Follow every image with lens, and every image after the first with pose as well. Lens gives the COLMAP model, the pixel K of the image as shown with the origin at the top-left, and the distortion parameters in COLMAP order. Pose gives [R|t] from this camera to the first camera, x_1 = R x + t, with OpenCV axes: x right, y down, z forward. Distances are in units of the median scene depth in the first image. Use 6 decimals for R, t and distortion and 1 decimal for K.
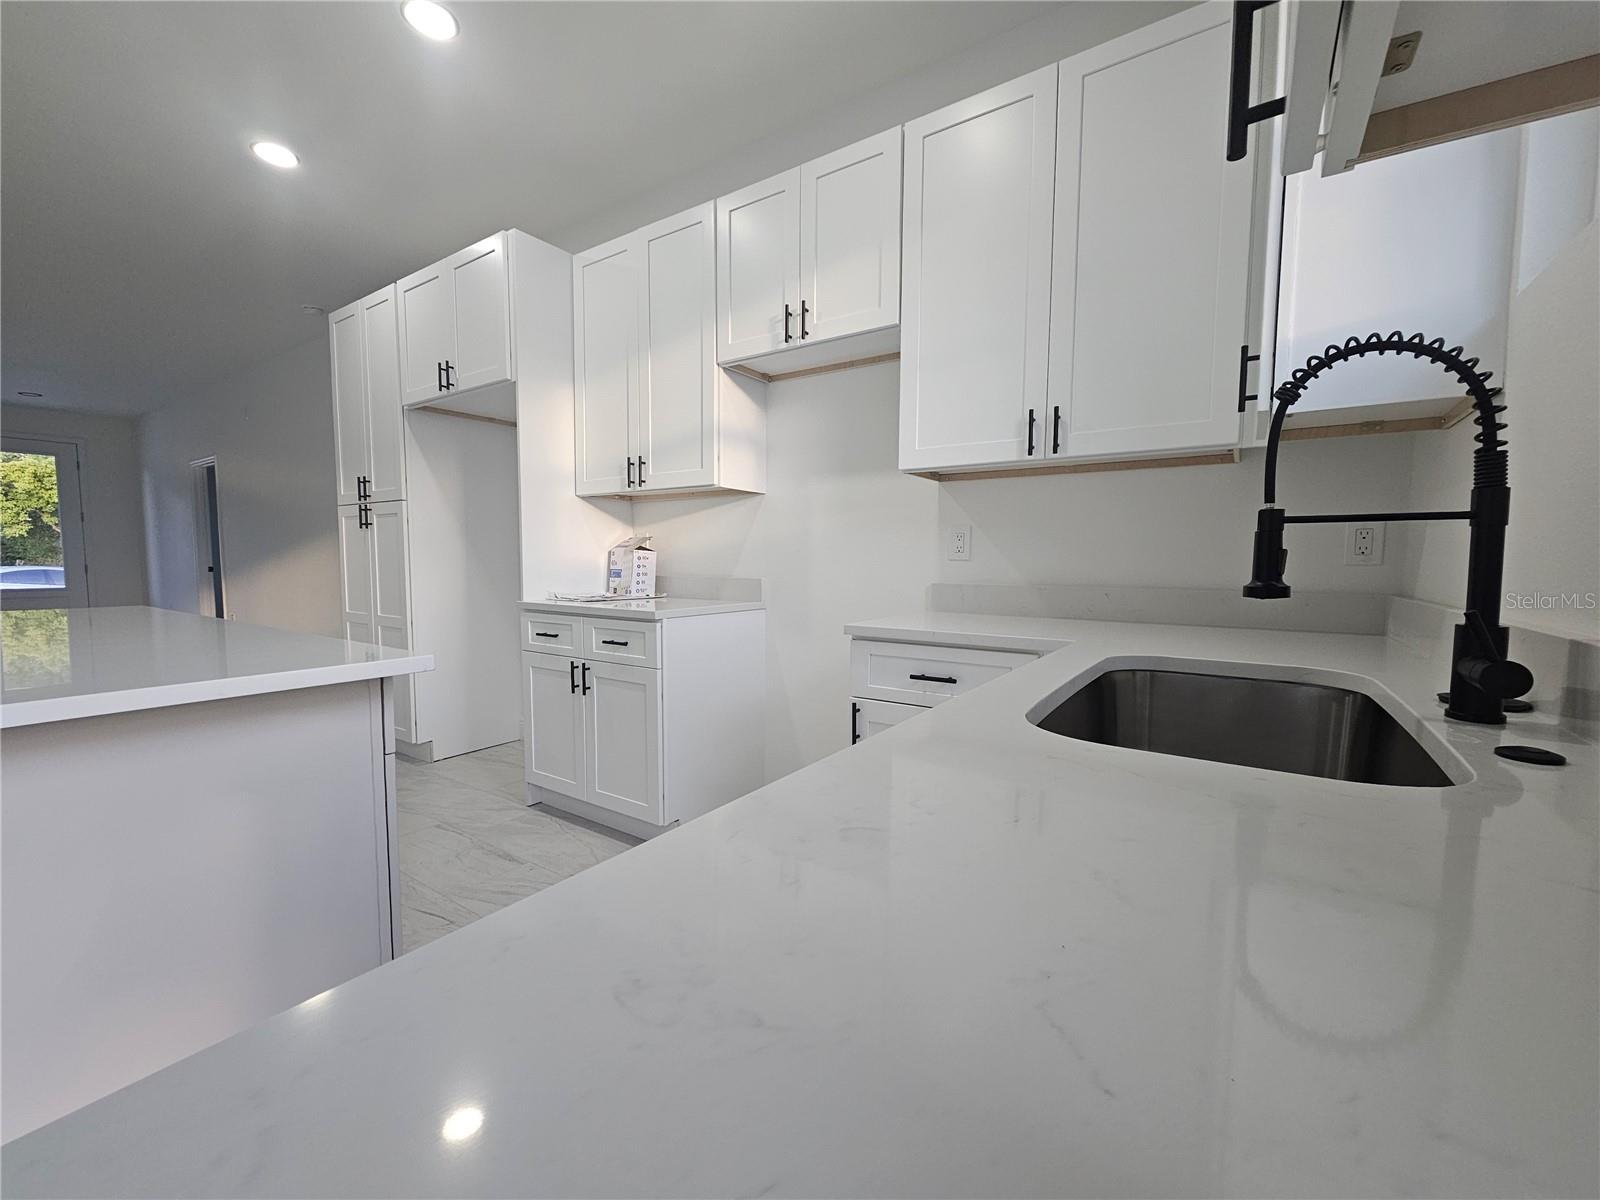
lens RADIAL K [[660.4, 0, 798.3], [0, 660.4, 602.3], [0, 0, 1]] dist [-0.002025, 0.003005]
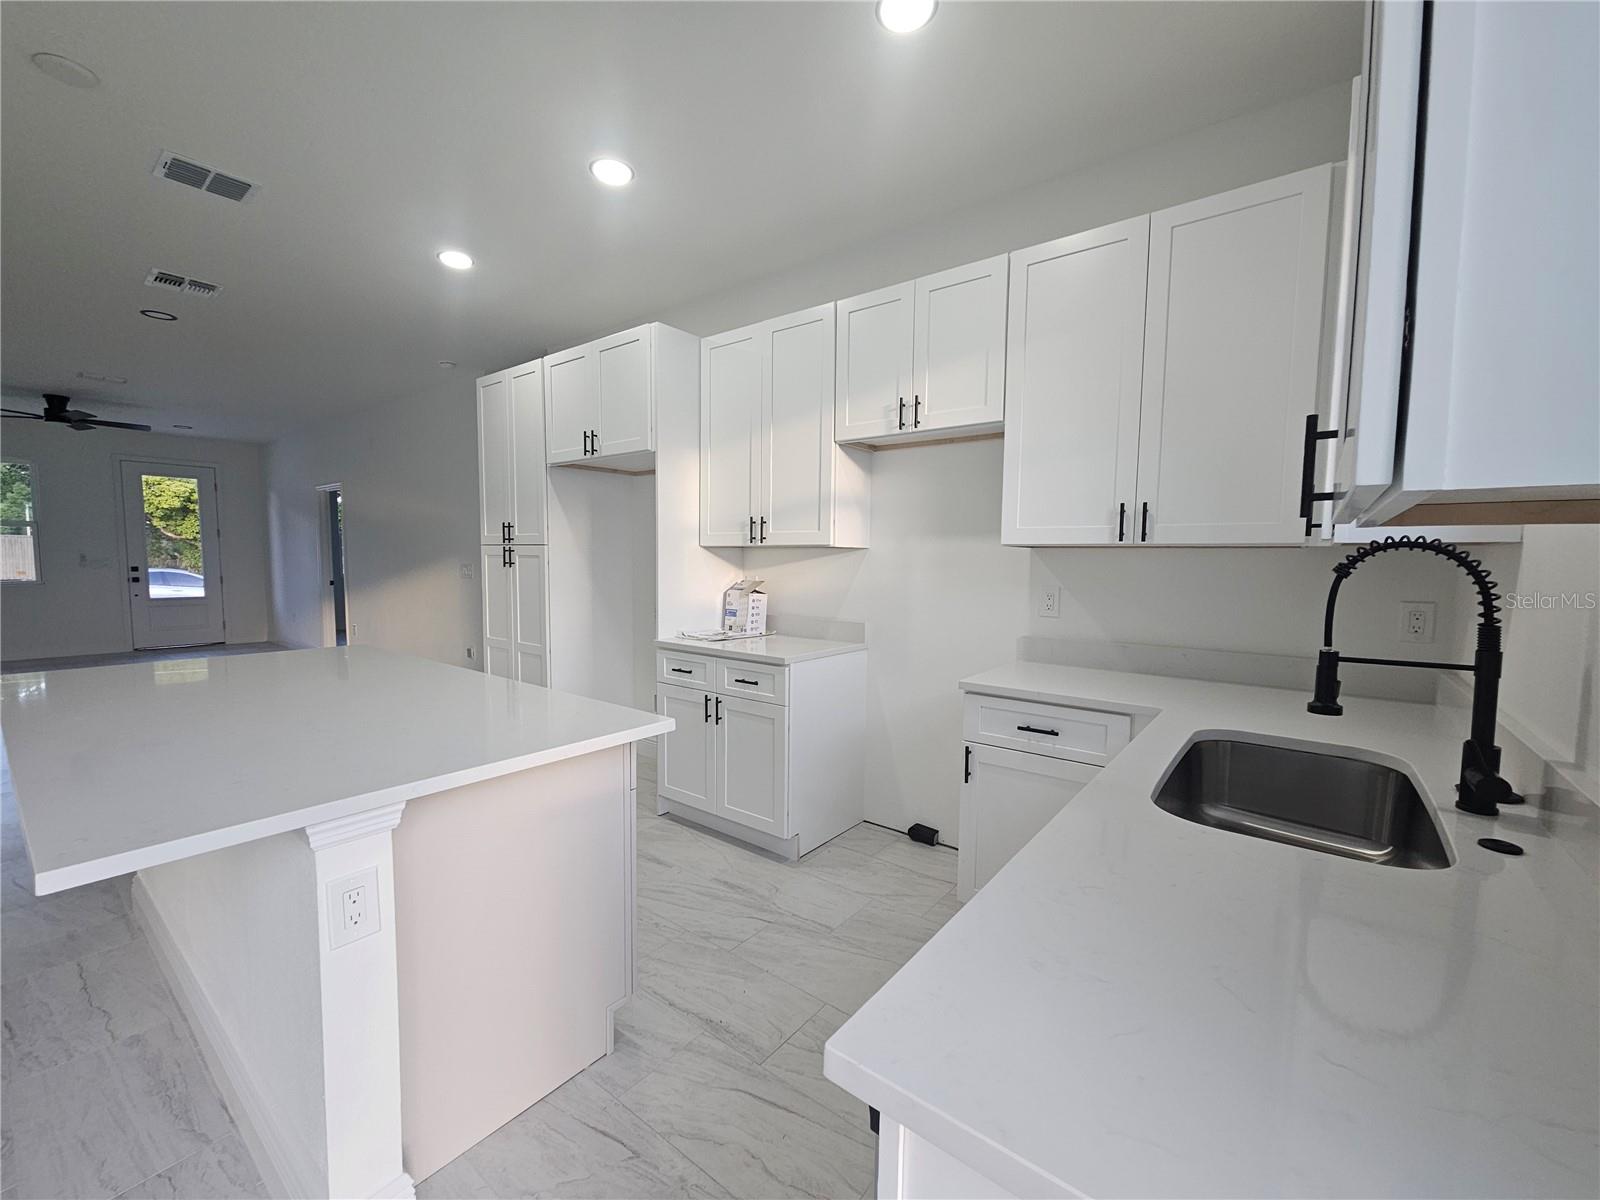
lens RADIAL K [[660.4, 0, 798.1], [0, 660.4, 603.4], [0, 0, 1]] dist [-0.002025, 0.003005]
pose [[0.997766, 0.009789, -0.066082, -0.120350], [-0.009596, 0.999949, 0.003234, -0.090113], [0.066111, -0.002593, 0.997809, -0.179907]]
